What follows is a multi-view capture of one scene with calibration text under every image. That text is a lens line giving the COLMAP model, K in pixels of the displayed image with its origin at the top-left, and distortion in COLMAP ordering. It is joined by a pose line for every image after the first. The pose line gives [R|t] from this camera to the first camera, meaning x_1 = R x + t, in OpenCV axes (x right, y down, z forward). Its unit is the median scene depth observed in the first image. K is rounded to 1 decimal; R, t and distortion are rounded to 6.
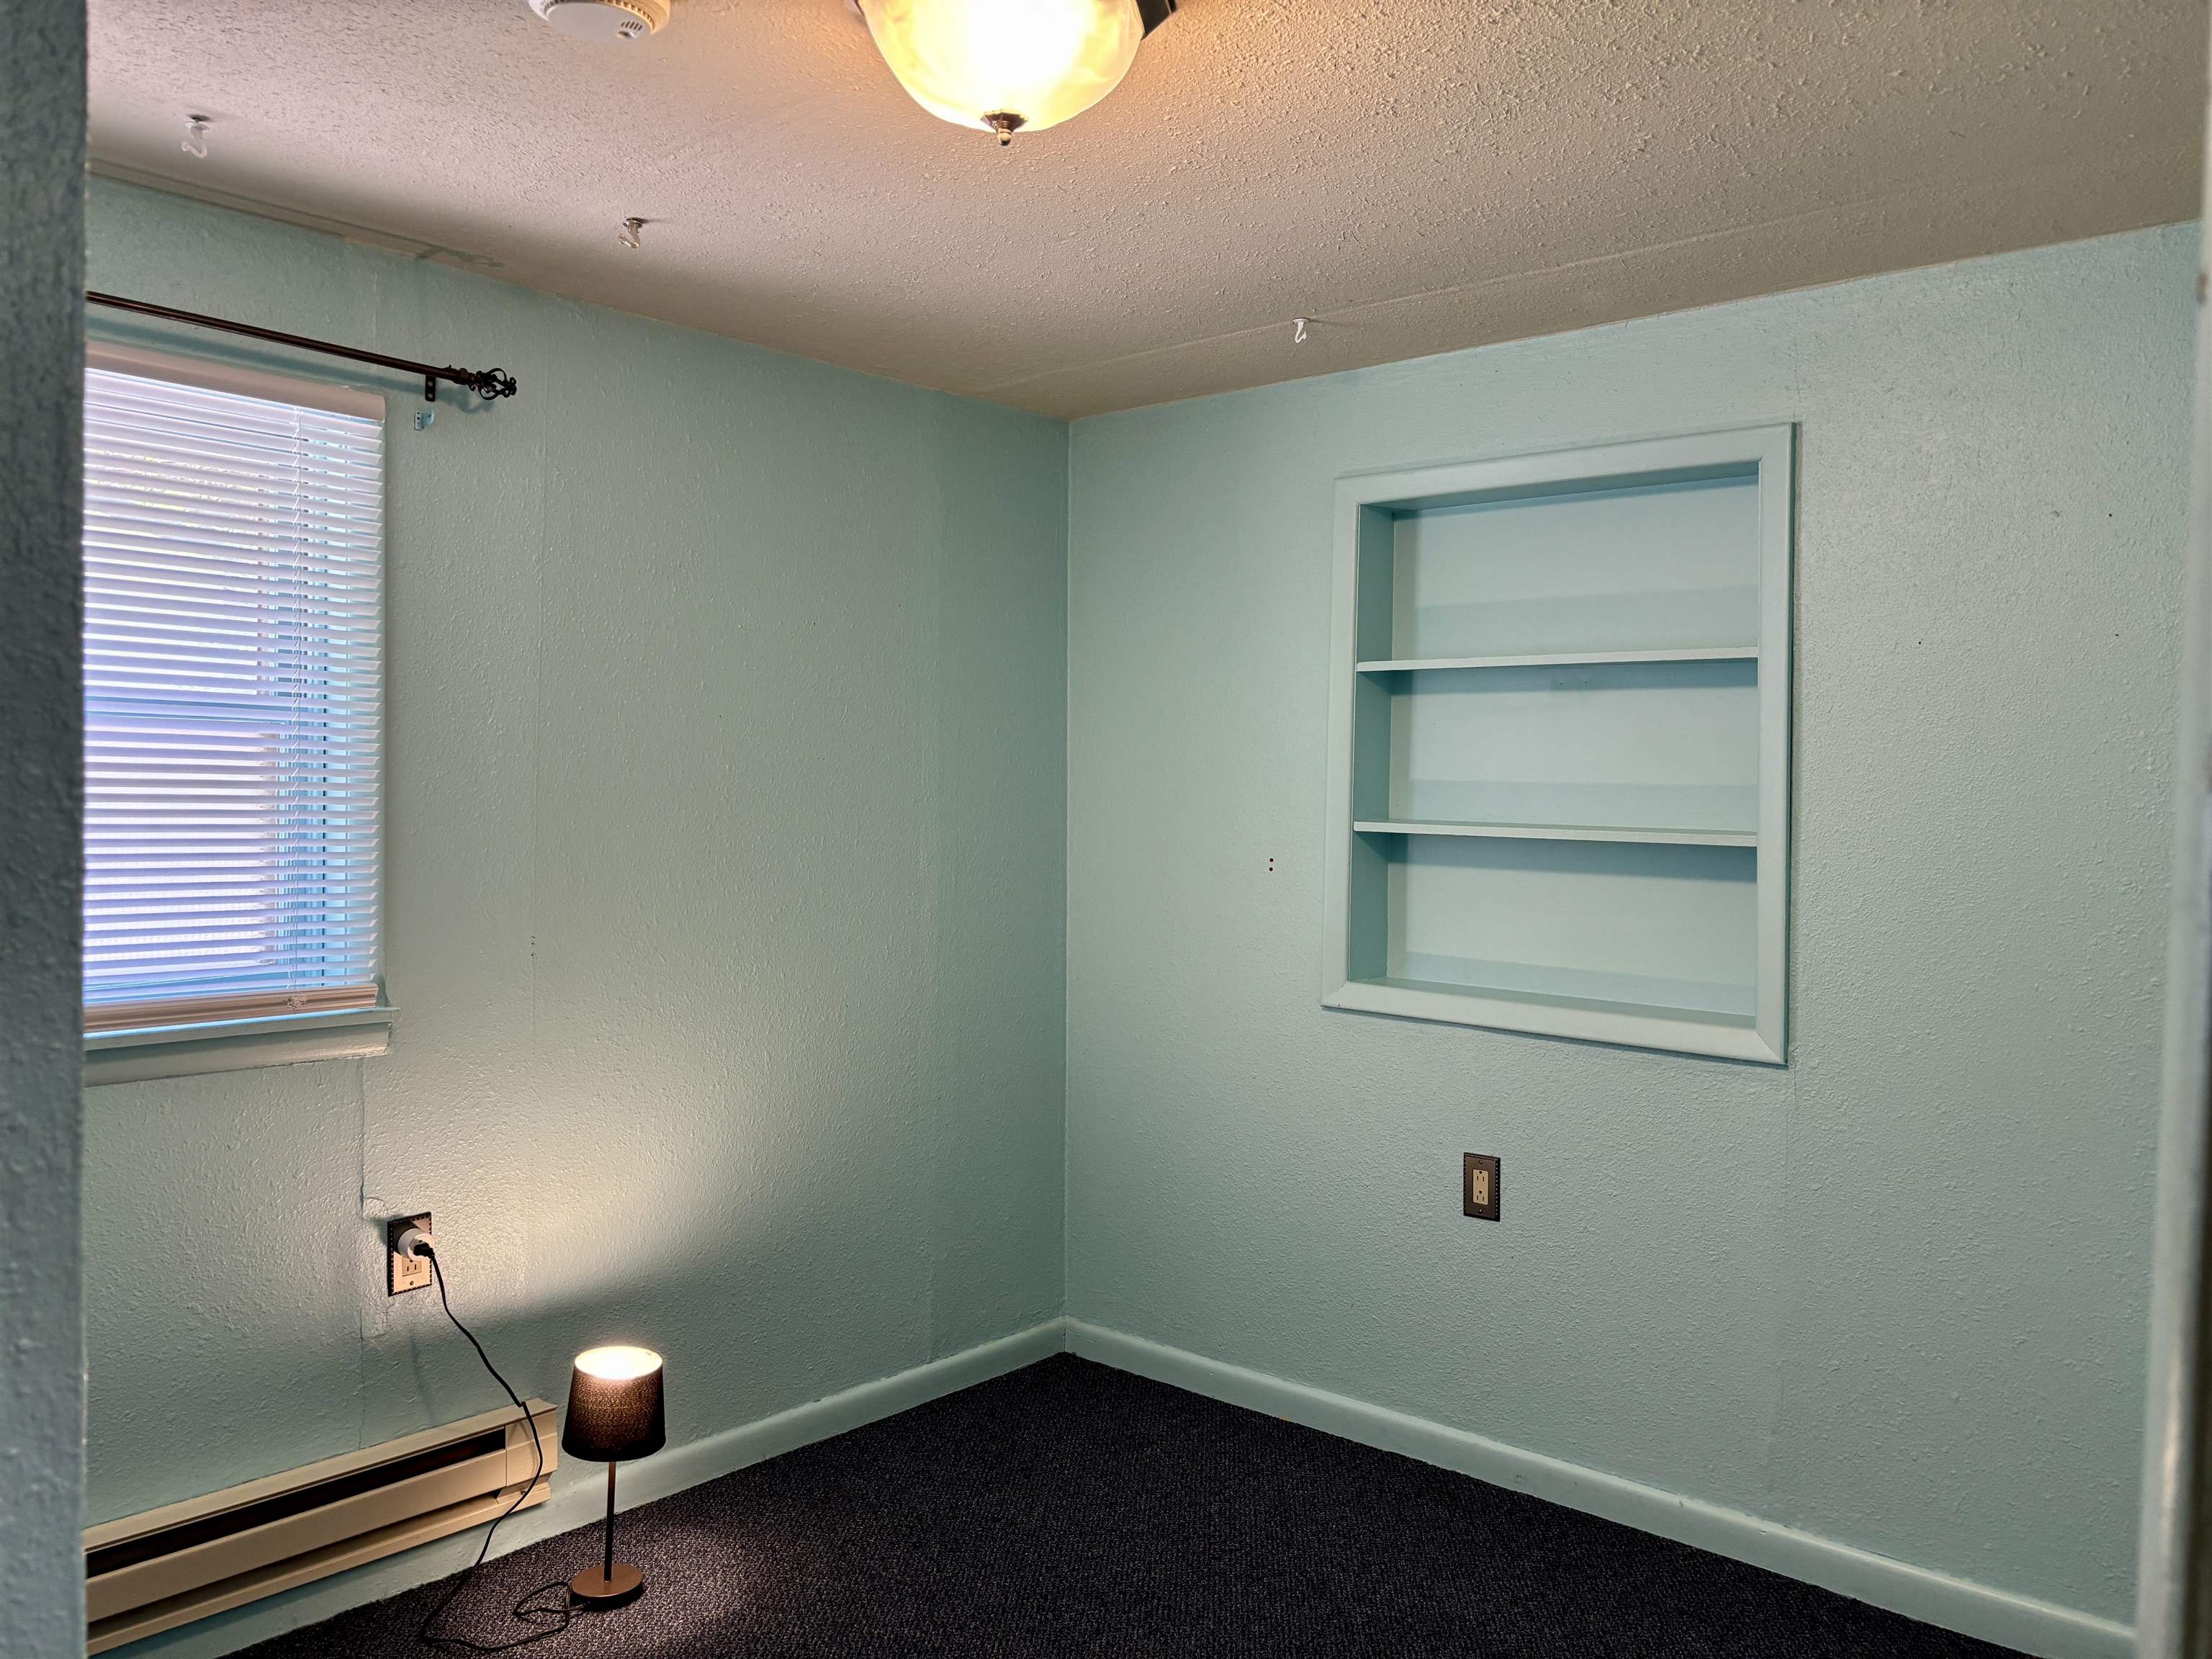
lens RADIAL K [[1645.6, 0, 1089.6], [0, 1645.6, 818.3], [0, 0, 1]] dist [0.074290, -0.111070]
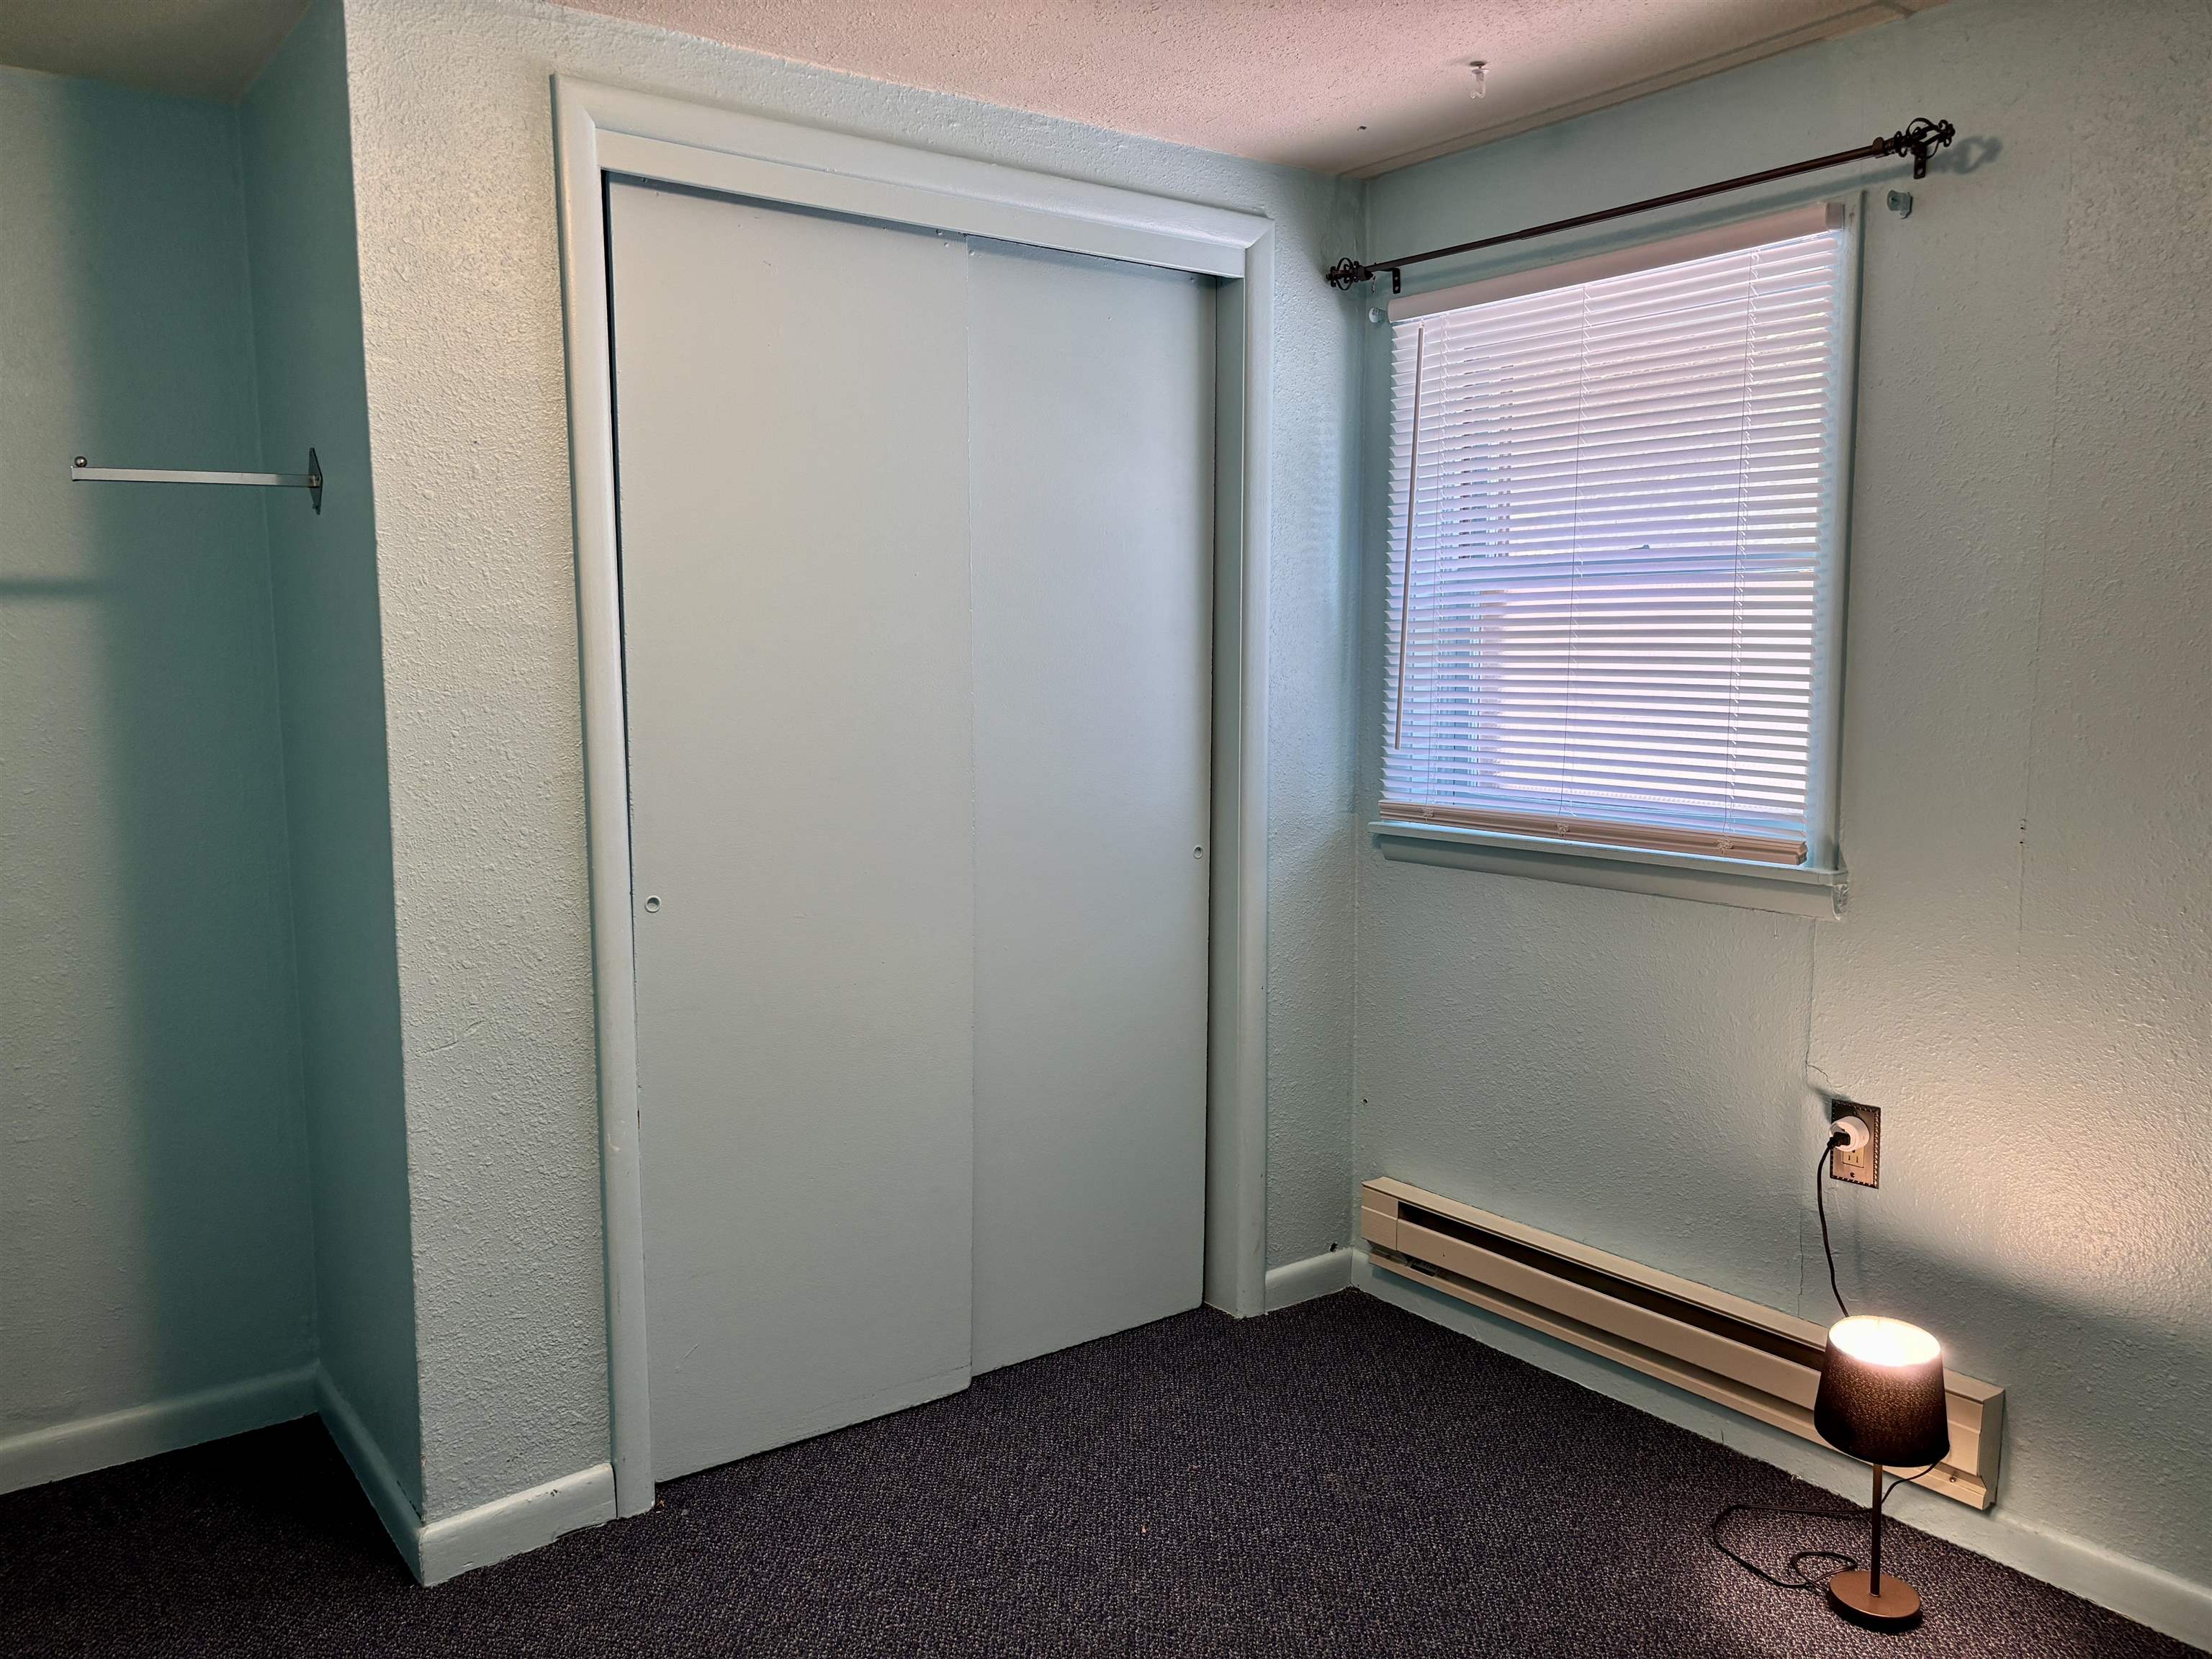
lens RADIAL K [[1645.6, 0, 1089.6], [0, 1645.6, 818.3], [0, 0, 1]] dist [0.074290, -0.111070]
pose [[-0.216487, 0.092581, -0.971886, 0.568358], [-0.015075, 0.995058, 0.098146, -0.000695], [0.976169, 0.035898, -0.214022, 0.790554]]
